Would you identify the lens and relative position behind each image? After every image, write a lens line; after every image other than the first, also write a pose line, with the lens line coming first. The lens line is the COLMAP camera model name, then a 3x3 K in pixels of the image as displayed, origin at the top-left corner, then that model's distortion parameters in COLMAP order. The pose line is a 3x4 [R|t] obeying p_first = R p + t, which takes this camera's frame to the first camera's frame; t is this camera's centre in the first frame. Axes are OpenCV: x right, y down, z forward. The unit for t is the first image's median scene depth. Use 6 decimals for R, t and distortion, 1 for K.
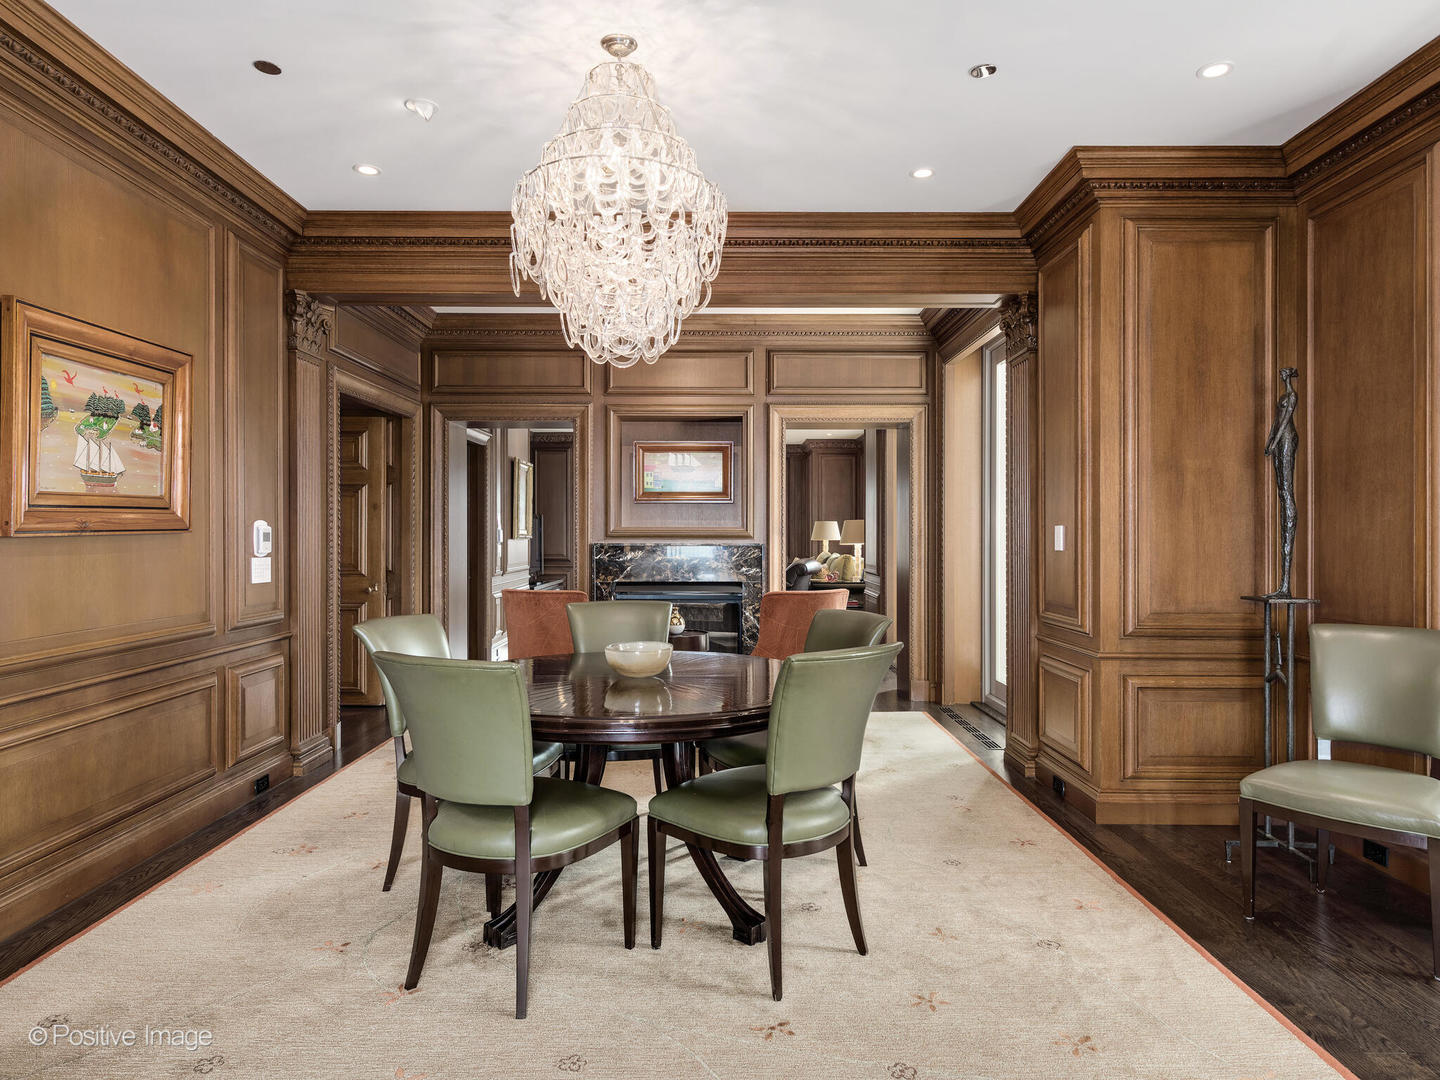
lens RADIAL K [[884.1, 0, 723.2], [0, 884.1, 541.9], [0, 0, 1]] dist [0.010720, -0.000958]
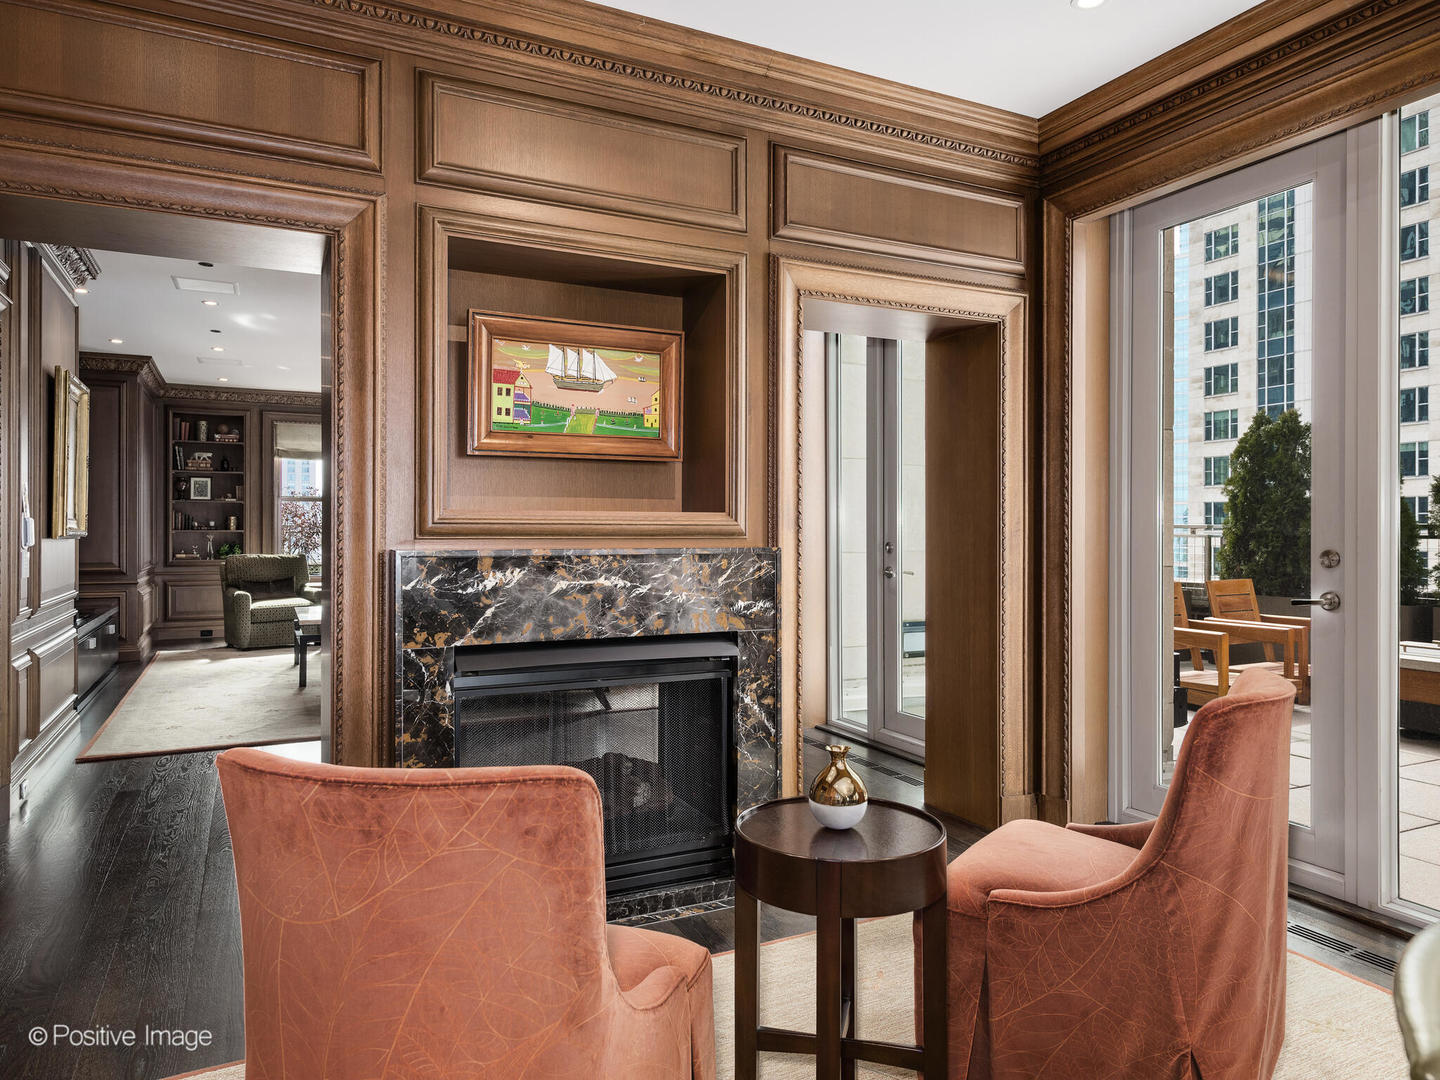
lens RADIAL K [[925.9, 0, 710.3], [0, 925.9, 537.4], [0, 0, 1]] dist [0.001167, 0.000154]
pose [[0.896963, -0.004502, 0.442083, -0.204122], [0.004818, 0.999988, 0.000406, -0.003979], [-0.442080, 0.001766, 0.896974, 0.574052]]
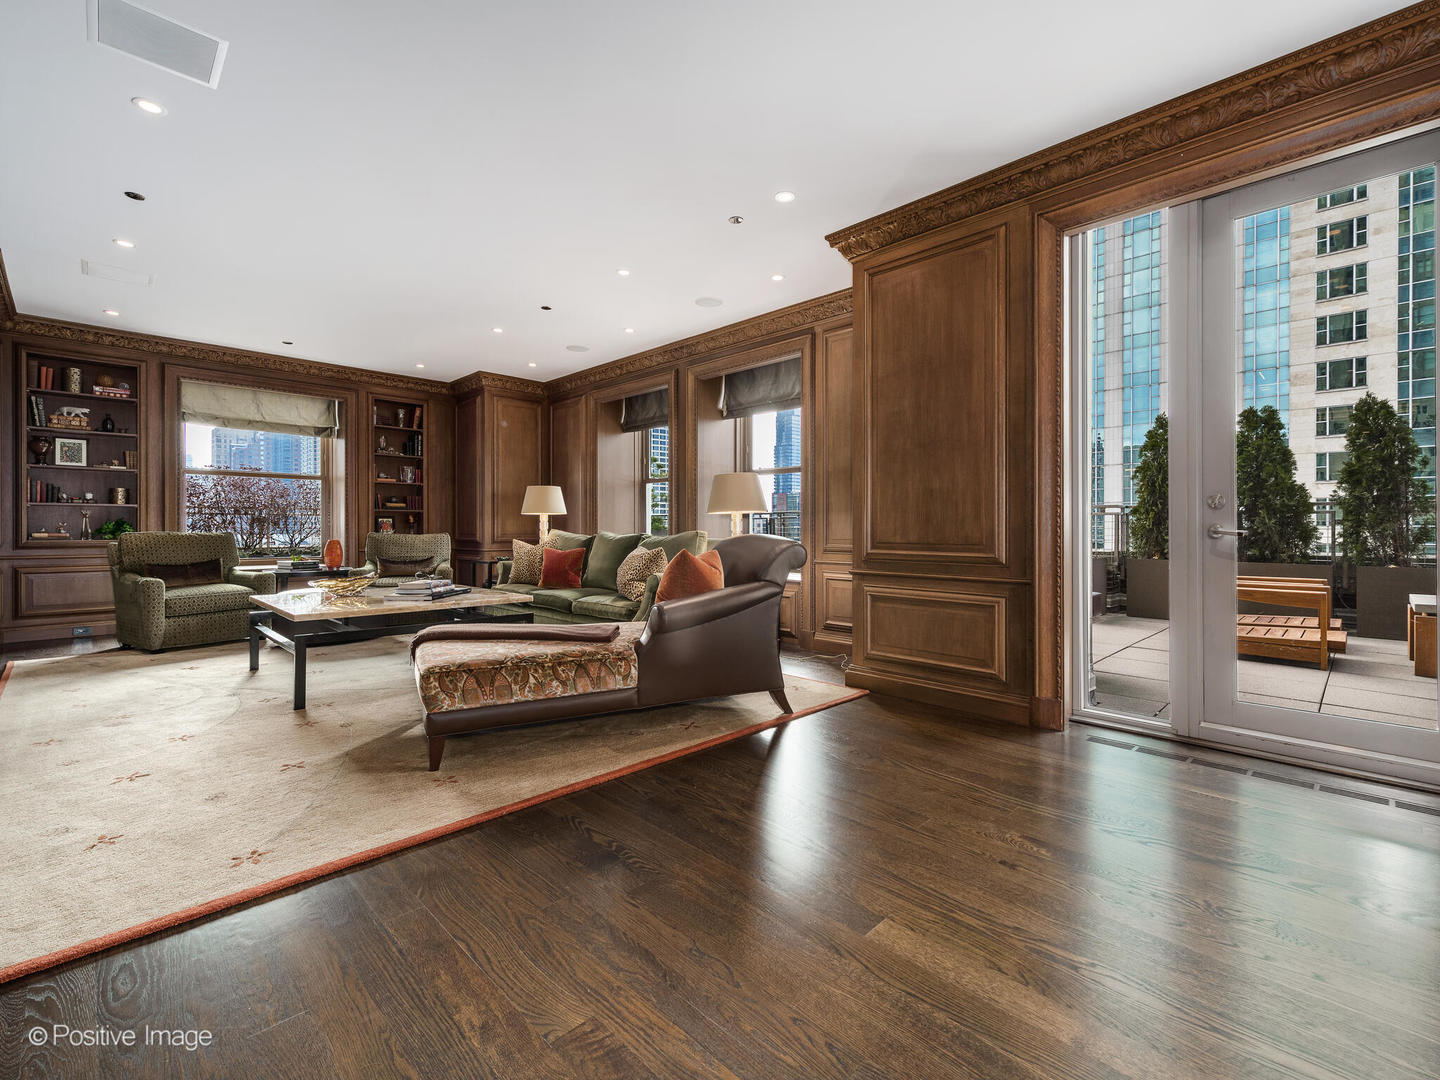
lens RADIAL K [[648.4, 0, 727.9], [0, 648.4, 535.9], [0, 0, 1]] dist [0.005976, -0.000401]
pose [[0.712989, -0.006534, 0.701145, -0.227650], [0.005053, 0.999978, 0.004180, 0.006428], [-0.701157, 0.000562, 0.713006, 0.760222]]
